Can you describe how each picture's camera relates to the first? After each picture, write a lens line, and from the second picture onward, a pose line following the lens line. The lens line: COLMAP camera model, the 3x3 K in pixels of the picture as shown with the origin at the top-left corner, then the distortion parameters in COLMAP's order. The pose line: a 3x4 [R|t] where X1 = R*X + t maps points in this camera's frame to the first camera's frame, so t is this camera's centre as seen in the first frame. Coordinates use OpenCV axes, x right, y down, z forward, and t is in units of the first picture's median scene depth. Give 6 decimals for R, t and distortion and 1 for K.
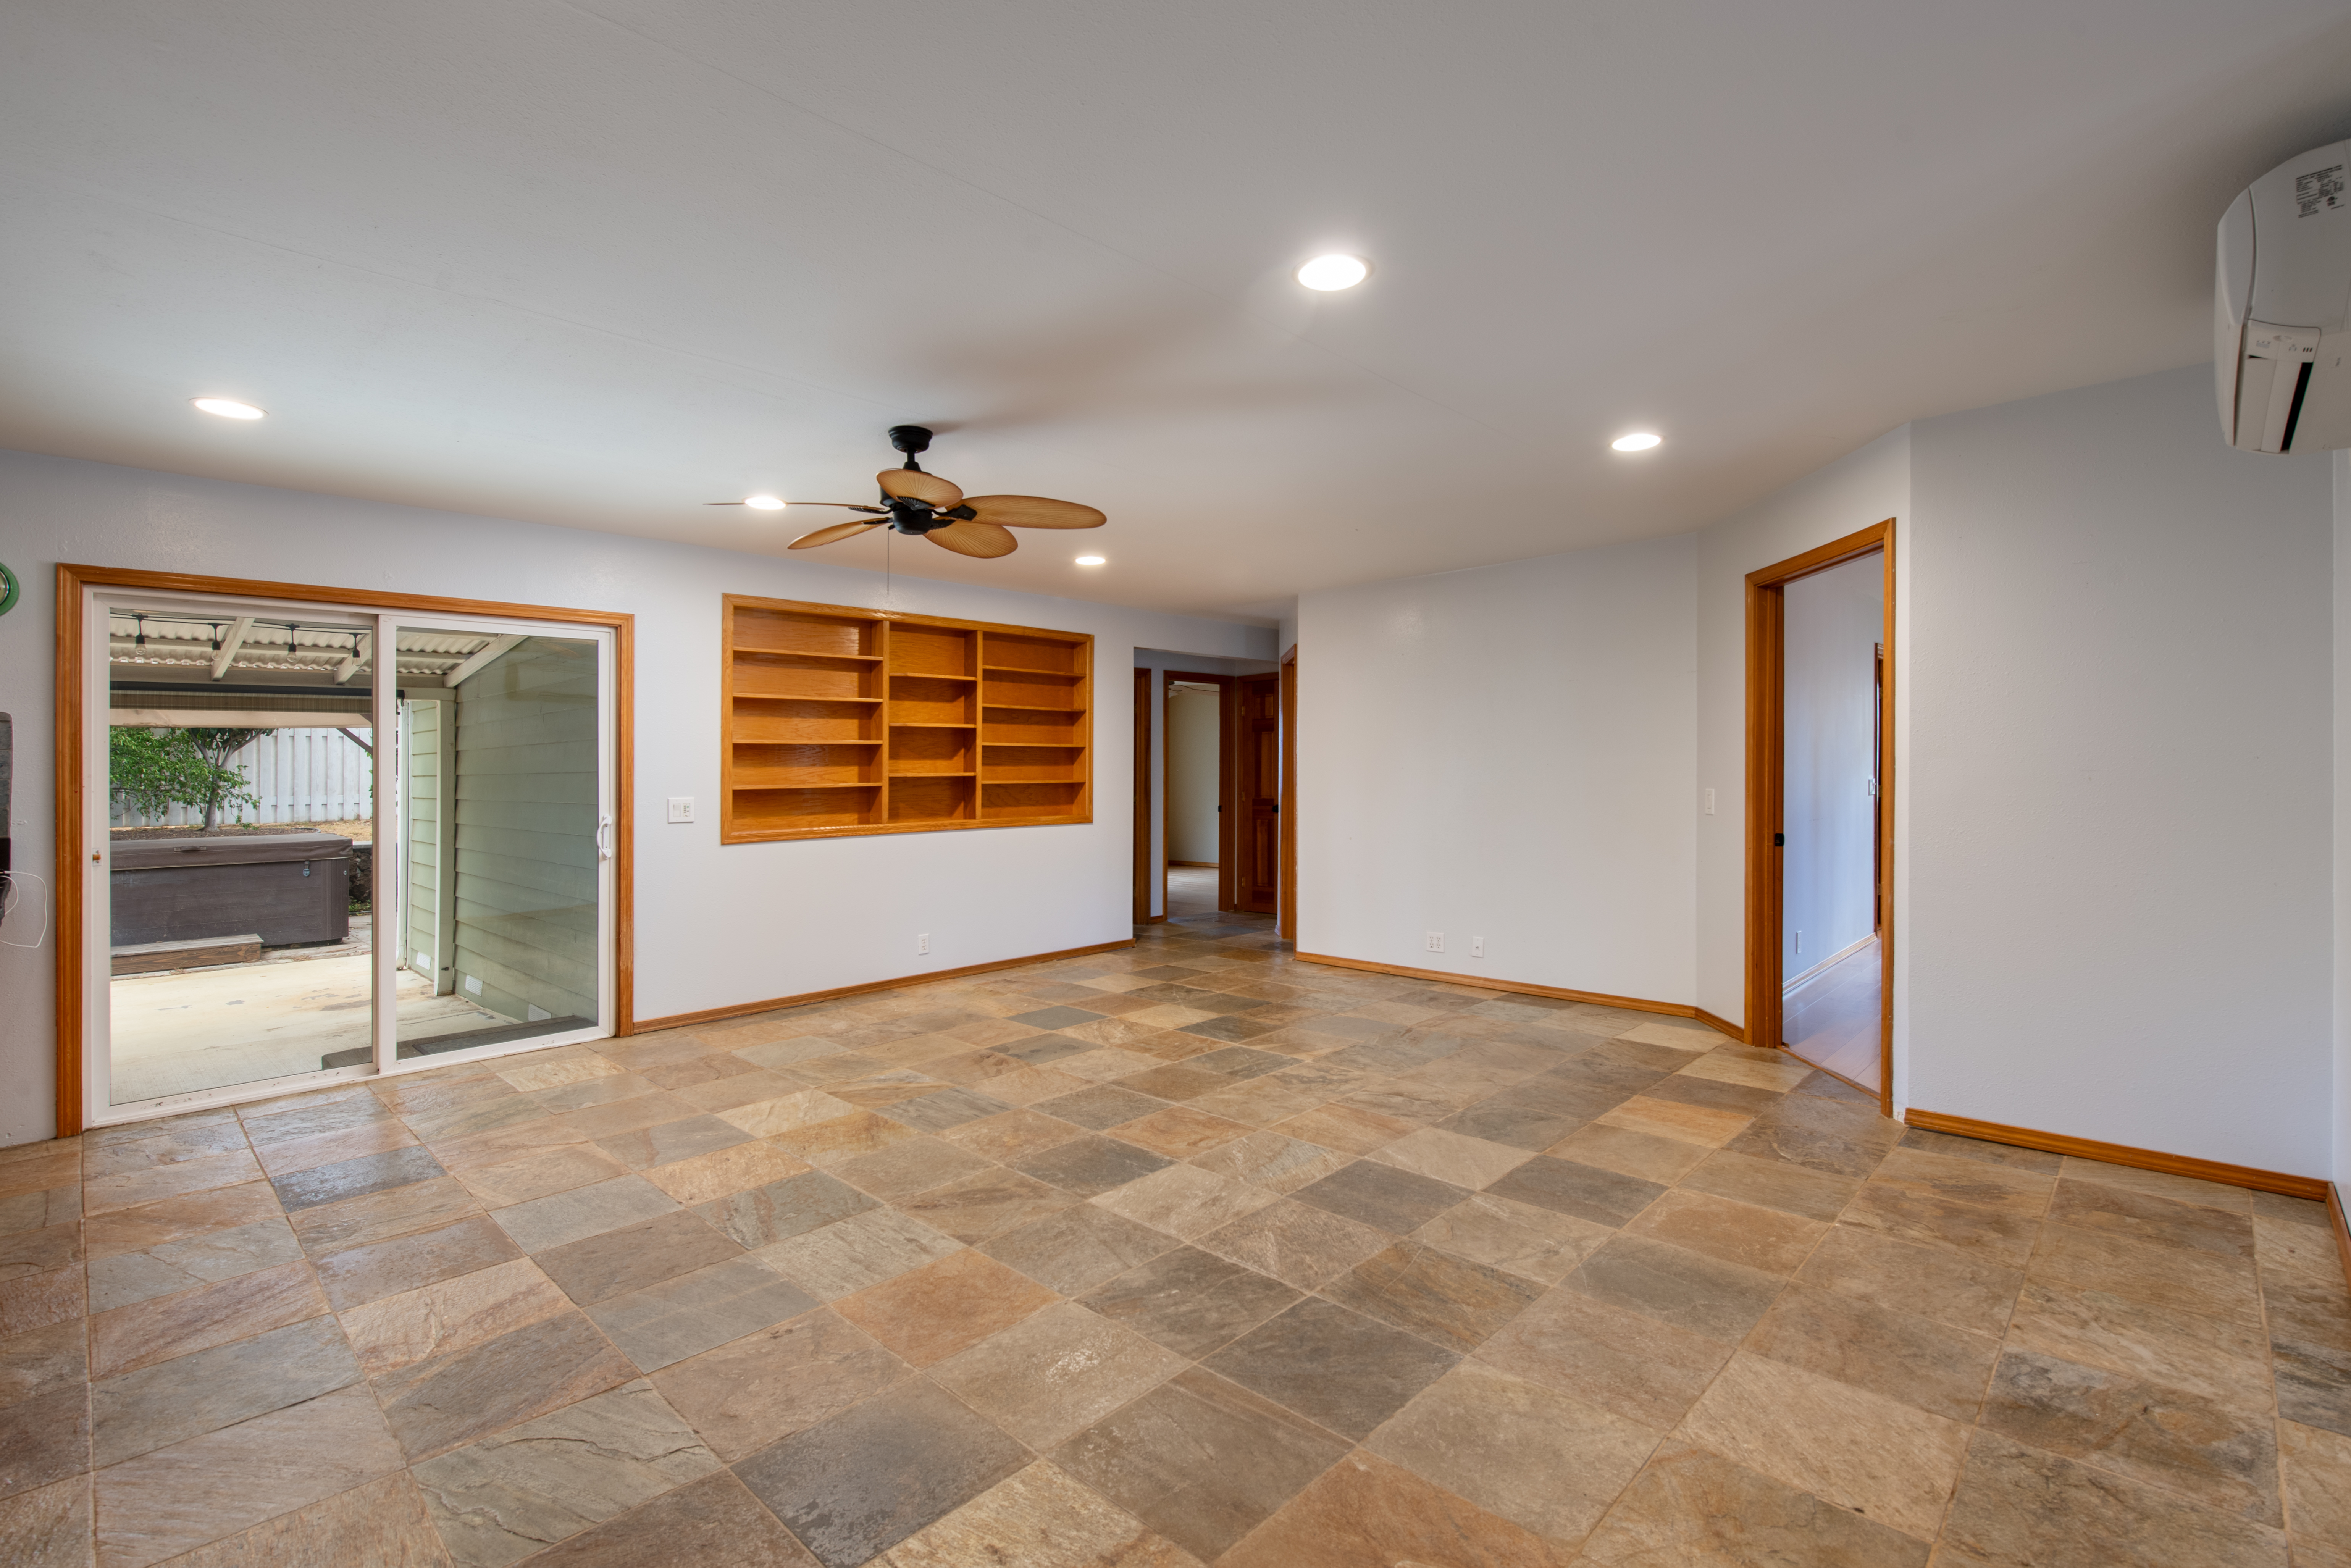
lens RADIAL K [[1059.7, 0, 1164.5], [0, 1059.7, 747.0], [0, 0, 1]] dist [0.016849, 0.000186]
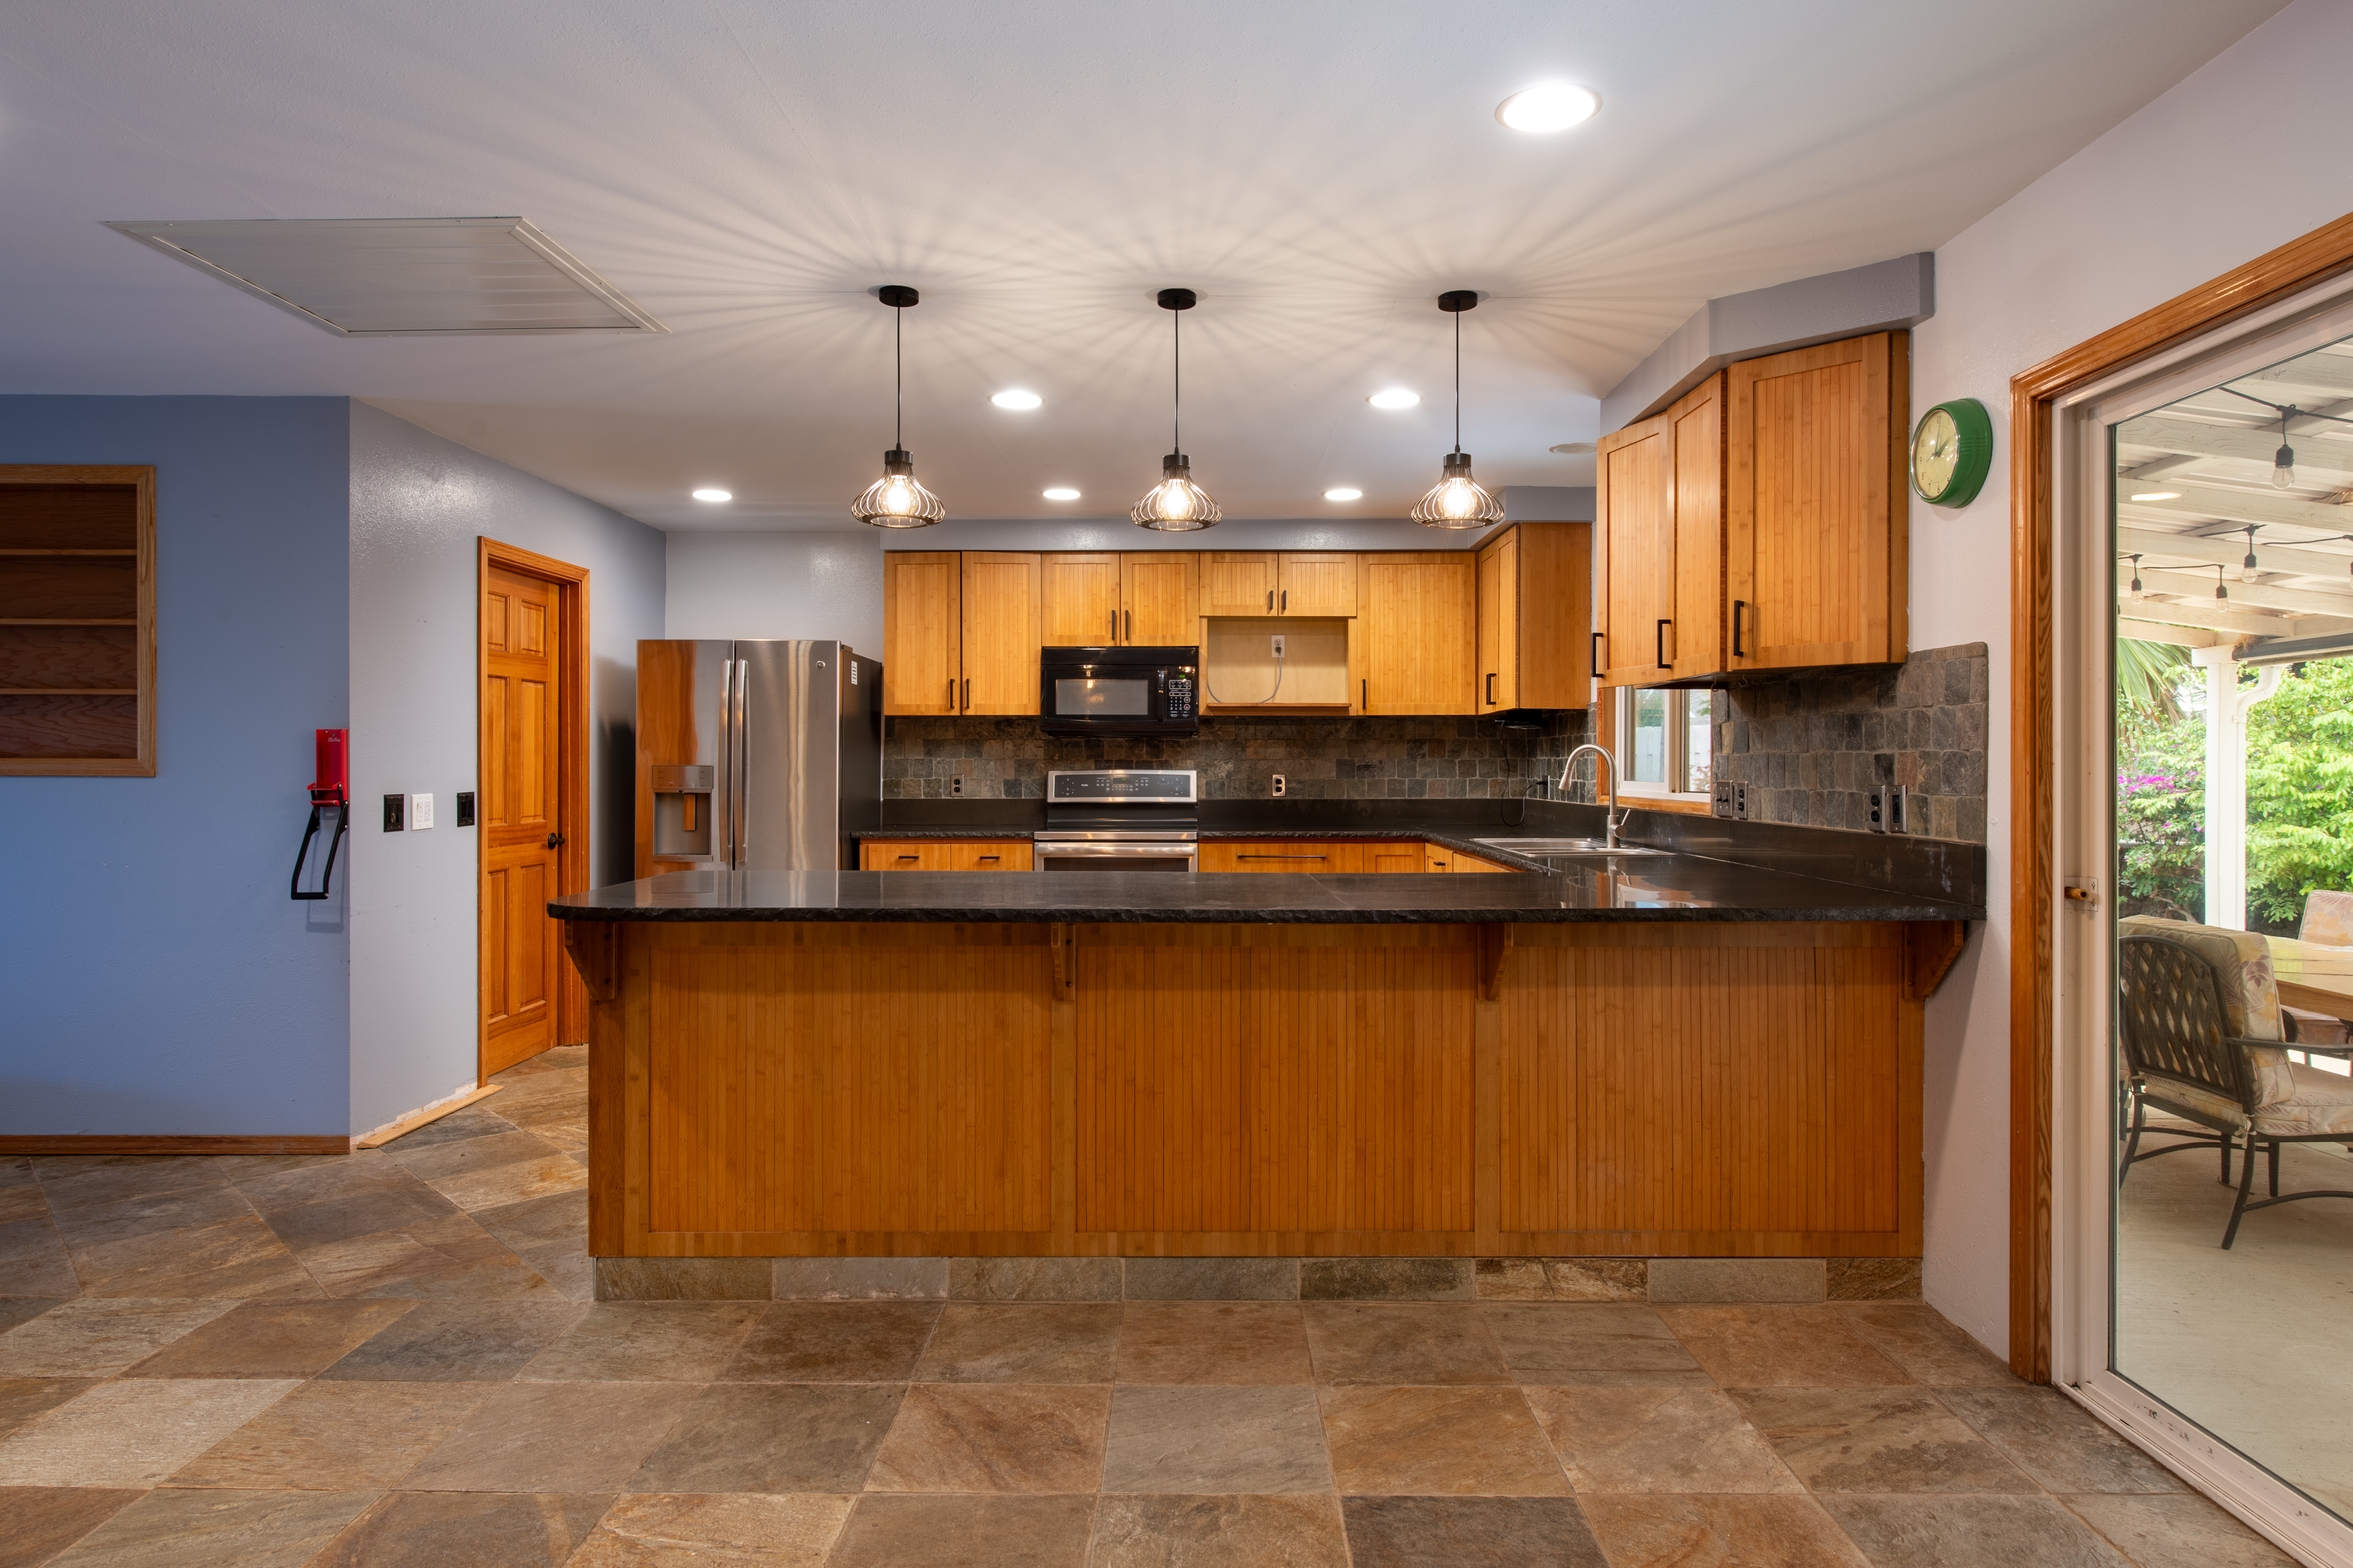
lens RADIAL K [[1356.3, 0, 1210.3], [0, 1356.3, 771.6], [0, 0, 1]] dist [0.000420, 0.001917]
pose [[-0.722469, 0.018878, -0.691146, -0.192823], [0.026077, 0.999660, 0.000045, 0.025413], [0.690911, -0.017991, -0.722716, 1.120798]]
